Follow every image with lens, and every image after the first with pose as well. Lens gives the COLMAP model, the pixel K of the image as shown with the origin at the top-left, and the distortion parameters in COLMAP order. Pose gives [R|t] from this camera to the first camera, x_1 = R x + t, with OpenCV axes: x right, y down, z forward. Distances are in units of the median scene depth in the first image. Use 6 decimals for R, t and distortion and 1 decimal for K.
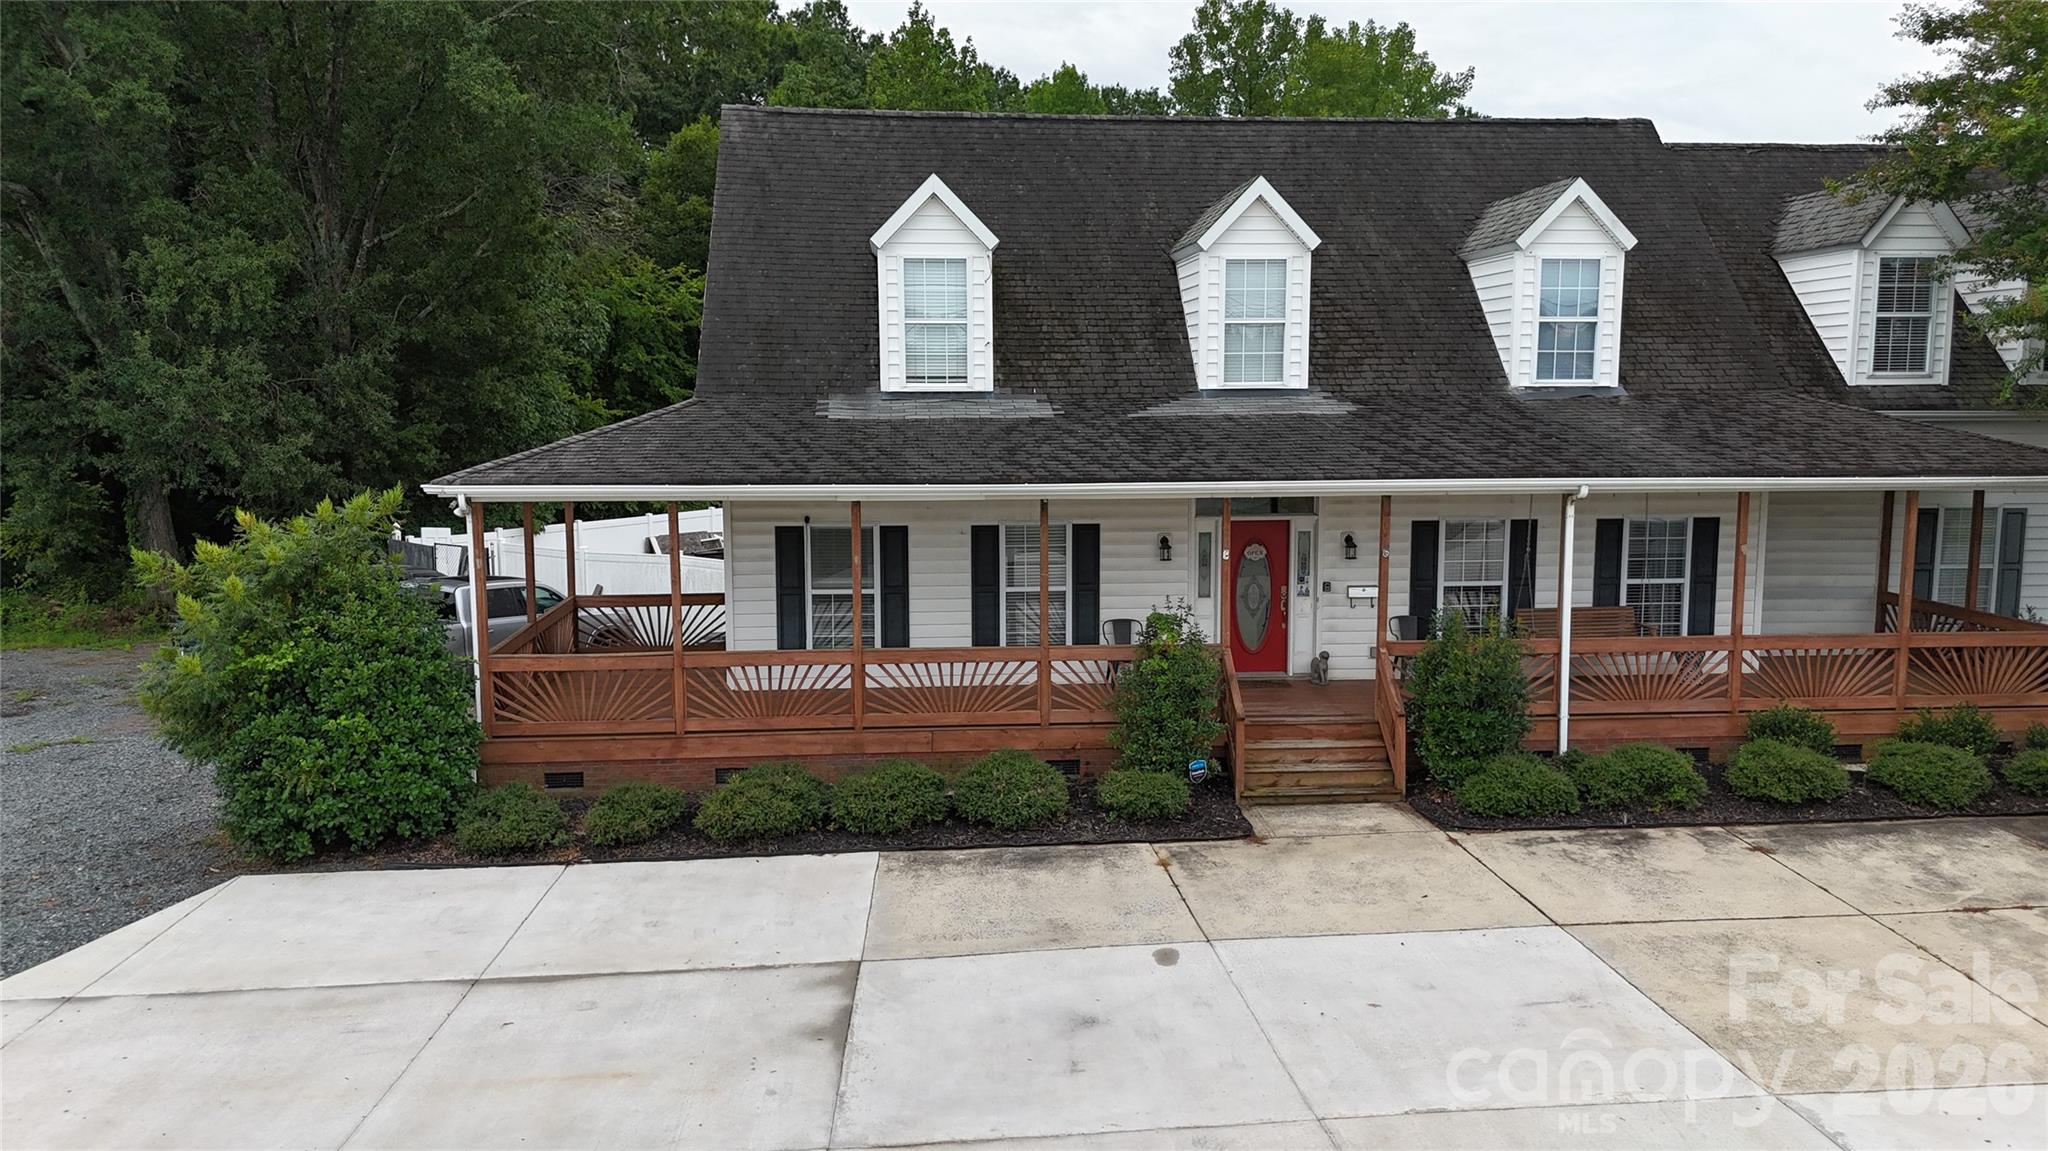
lens RADIAL K [[1508.9, 0, 1037.7], [0, 1508.9, 576.5], [0, 0, 1]] dist [0.081959, -0.085536]
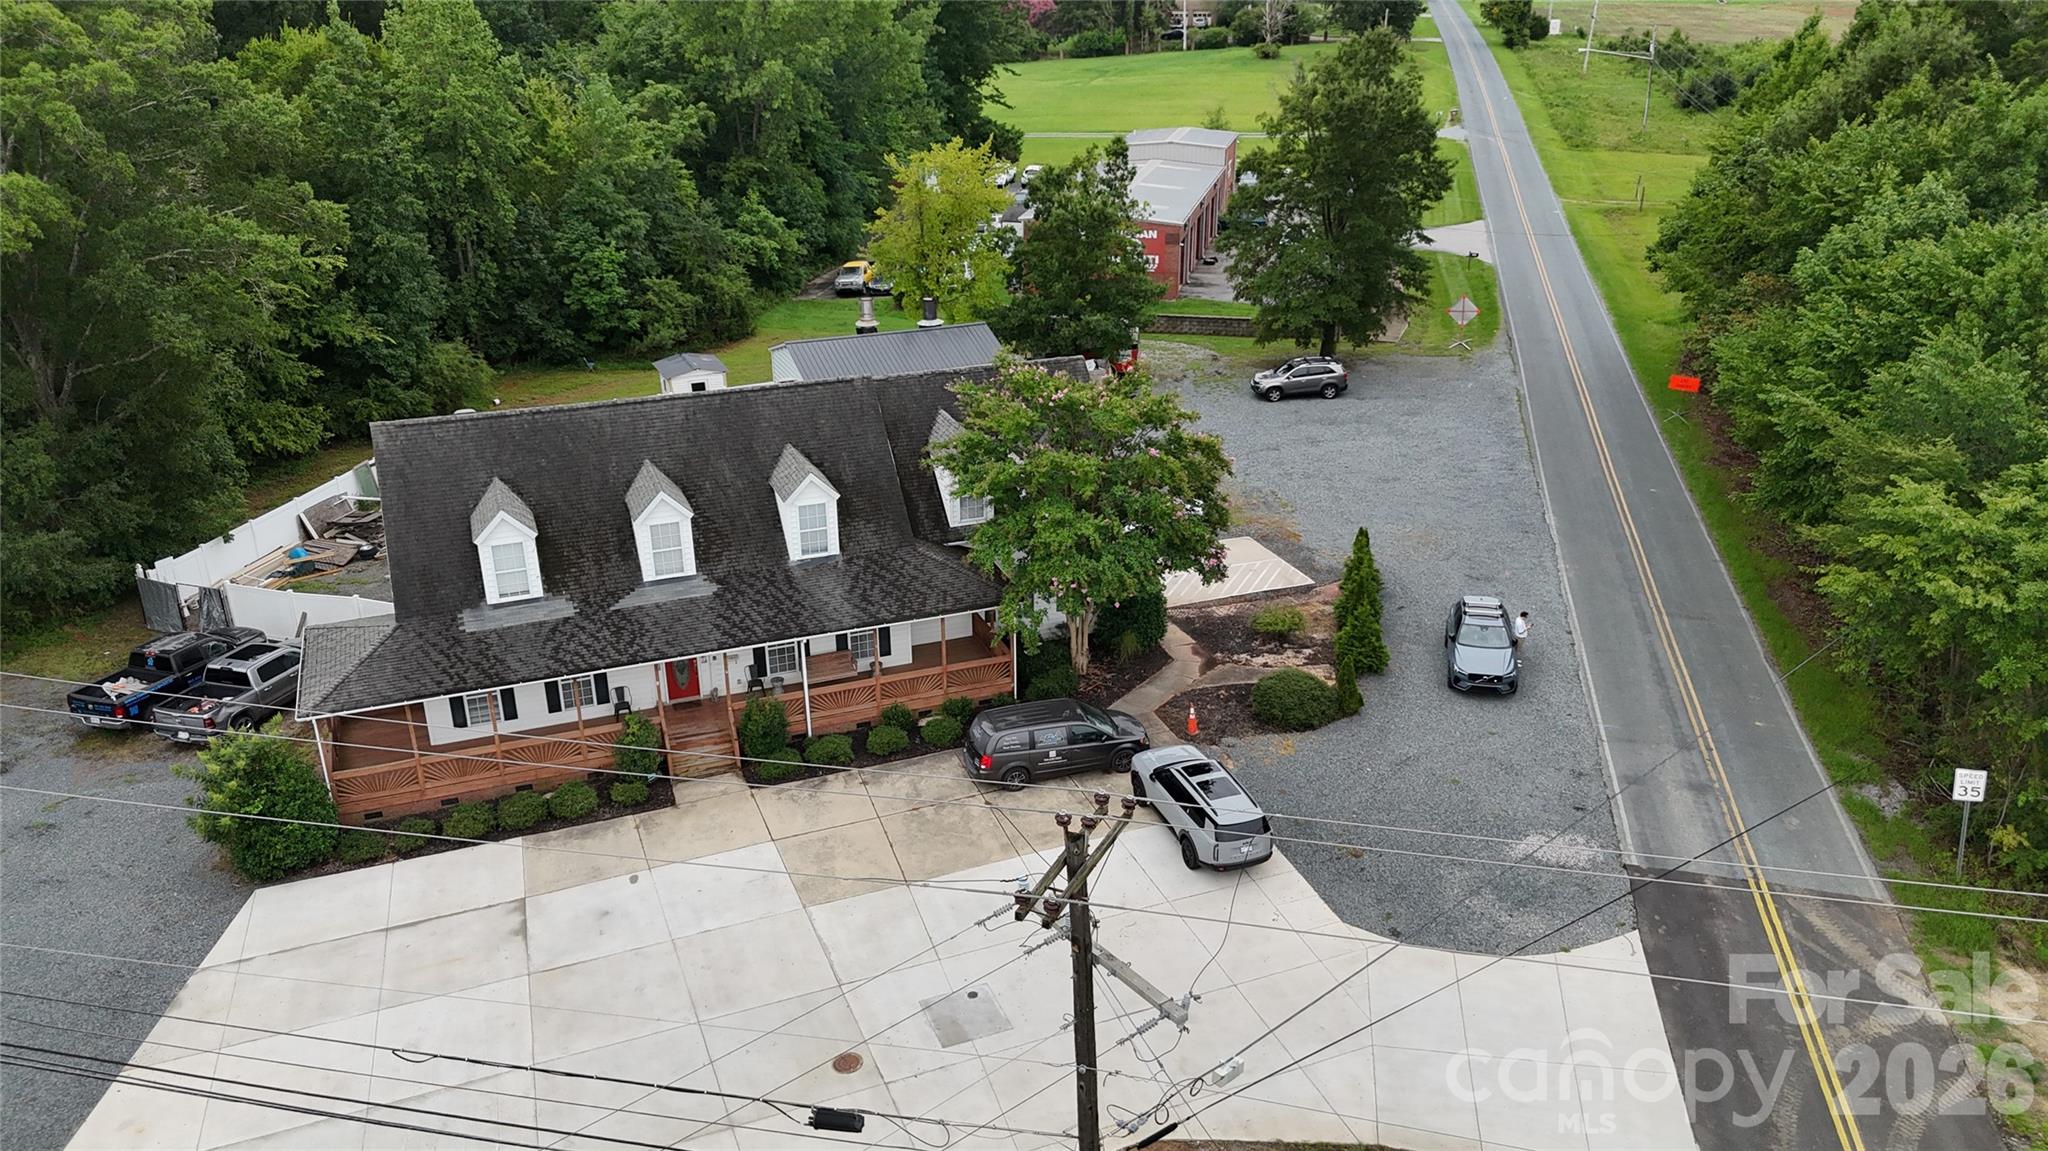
lens RADIAL K [[1508.9, 0, 1037.7], [0, 1508.9, 576.5], [0, 0, 1]] dist [0.081959, -0.085536]
pose [[0.961556, -0.111170, 0.251100, 0.128059], [0.038884, 0.960297, 0.276256, -0.871199], [-0.271842, -0.255871, 0.927702, -1.432389]]
